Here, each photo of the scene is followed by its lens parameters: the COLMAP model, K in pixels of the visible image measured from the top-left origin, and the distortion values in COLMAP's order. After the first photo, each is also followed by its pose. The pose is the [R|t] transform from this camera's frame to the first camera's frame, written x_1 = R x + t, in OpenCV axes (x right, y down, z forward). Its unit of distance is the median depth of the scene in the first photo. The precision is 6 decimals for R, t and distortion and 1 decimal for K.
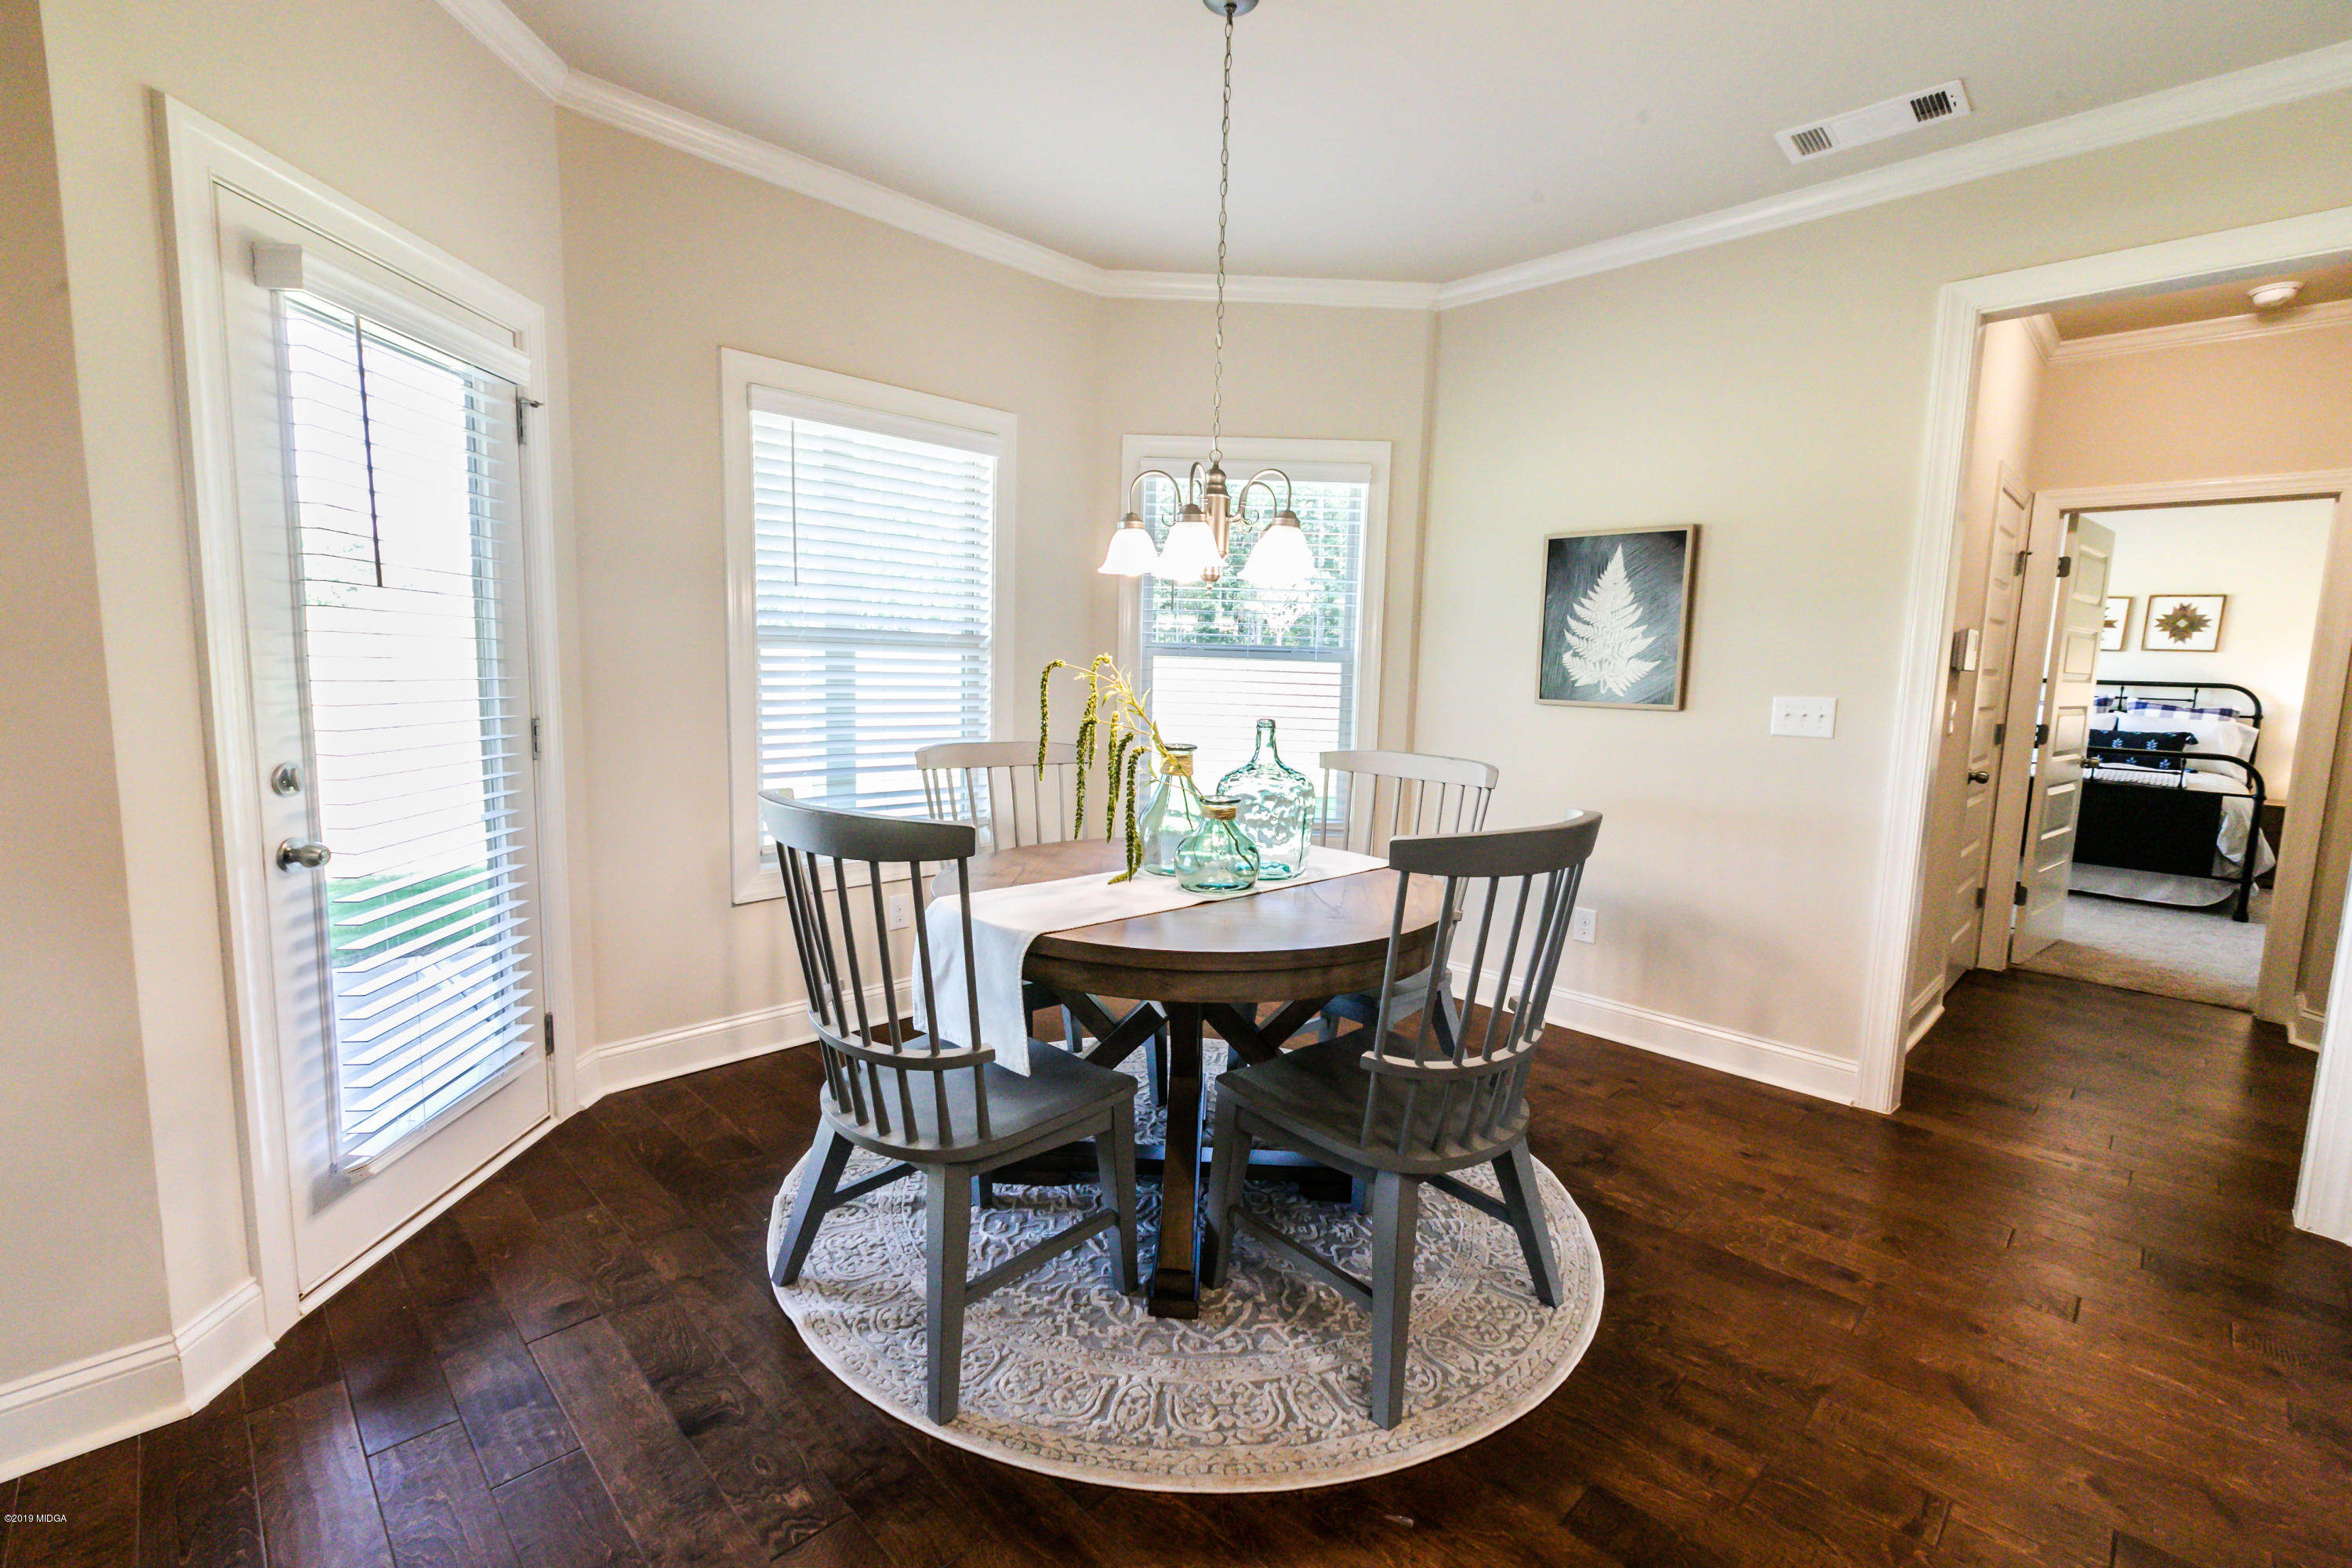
lens RADIAL K [[1033.2, 0, 1162.9], [0, 1033.2, 790.1], [0, 0, 1]] dist [0.001771, -0.001035]
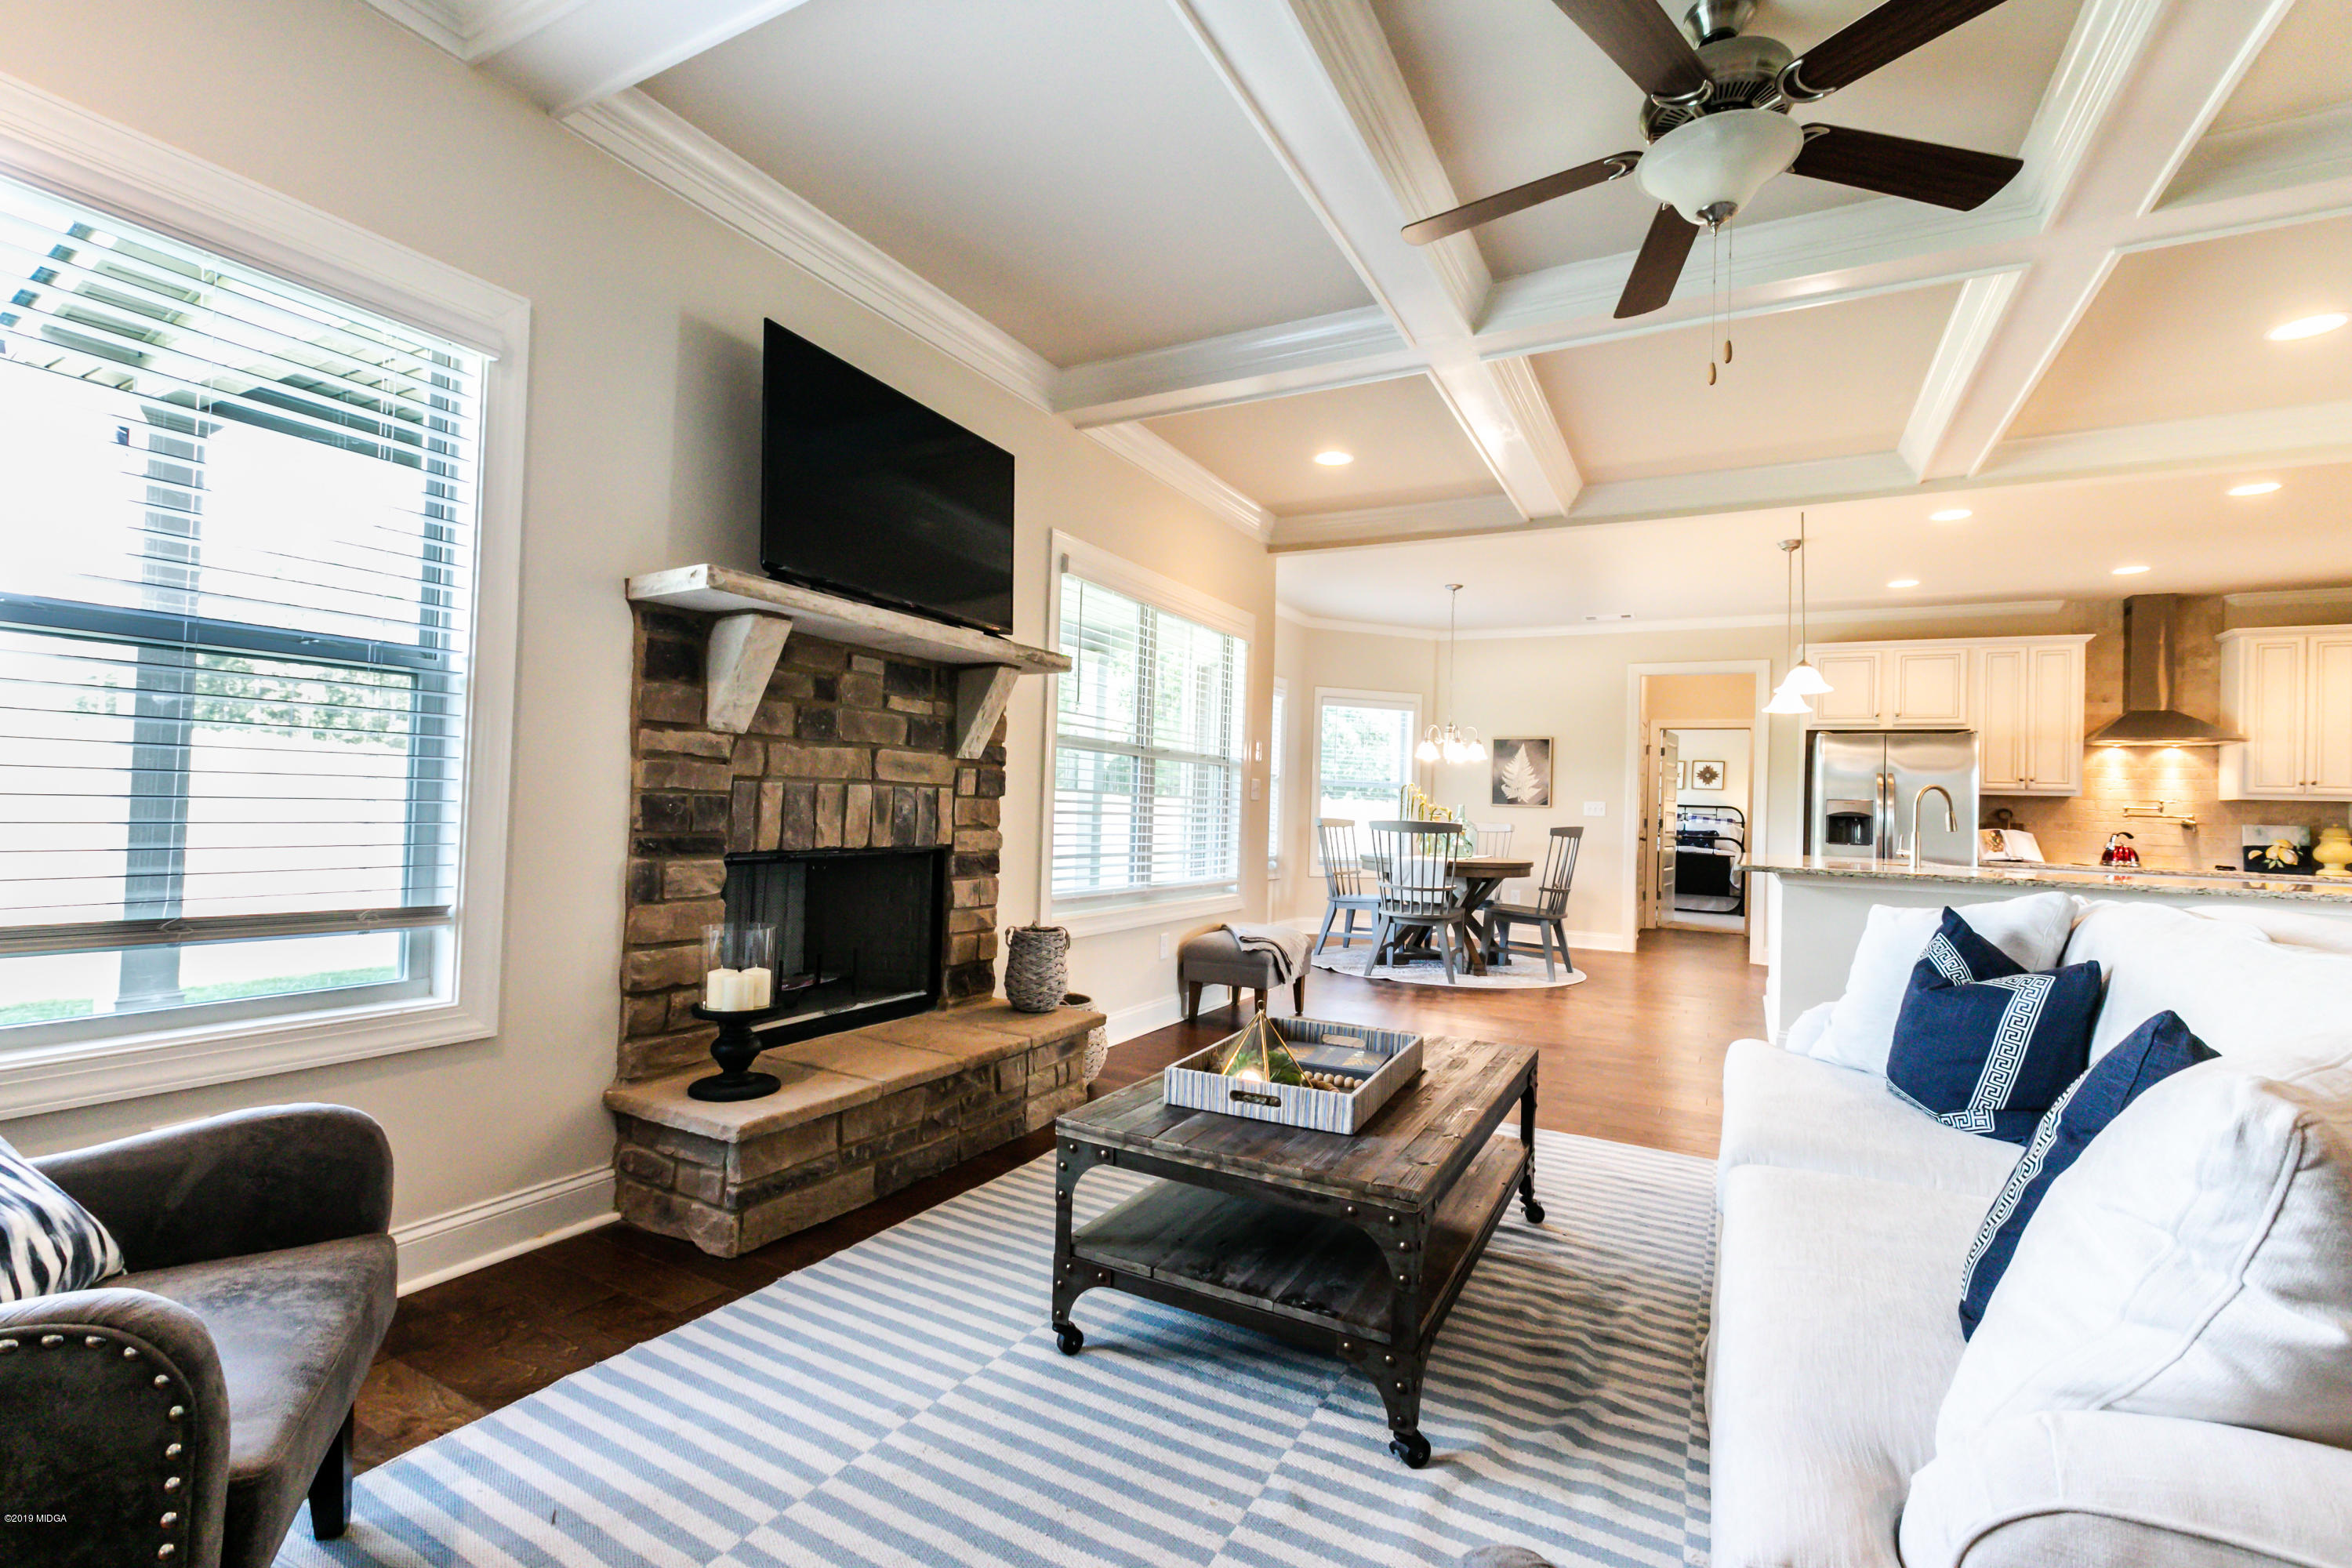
lens RADIAL K [[1033.2, 0, 1185.5], [0, 1033.2, 786.5], [0, 0, 1]] dist [0.001771, -0.001035]
pose [[0.954983, 0.012459, 0.296398, -0.818890], [0.026923, 0.991355, -0.128415, 0.128073], [-0.295436, 0.130614, 0.946392, -0.848408]]
